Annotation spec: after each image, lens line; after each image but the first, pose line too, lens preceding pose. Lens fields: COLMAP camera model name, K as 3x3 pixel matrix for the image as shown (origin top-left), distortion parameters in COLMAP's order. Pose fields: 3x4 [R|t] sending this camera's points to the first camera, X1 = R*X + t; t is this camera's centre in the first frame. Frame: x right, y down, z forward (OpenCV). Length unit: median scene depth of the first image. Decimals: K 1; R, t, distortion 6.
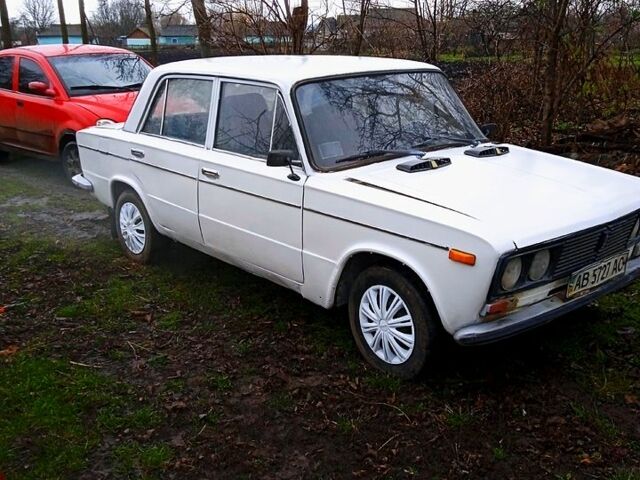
lens RADIAL K [[671.7, 0, 320.0], [0, 671.7, 240.0], [0, 0, 1]] dist [0.091798, -0.171727]
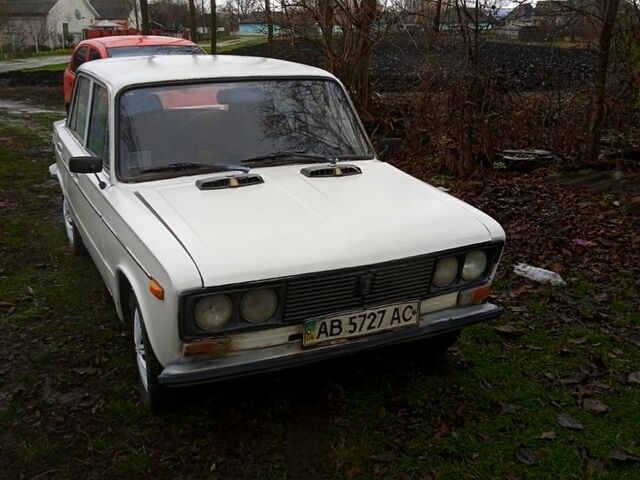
lens RADIAL K [[671.7, 0, 320.0], [0, 671.7, 240.0], [0, 0, 1]] dist [0.091798, -0.171727]
pose [[0.963252, 0.091703, -0.252462, 0.574926], [-0.087472, 0.995775, 0.027956, -0.076616], [0.253959, -0.004845, 0.967203, 0.146805]]
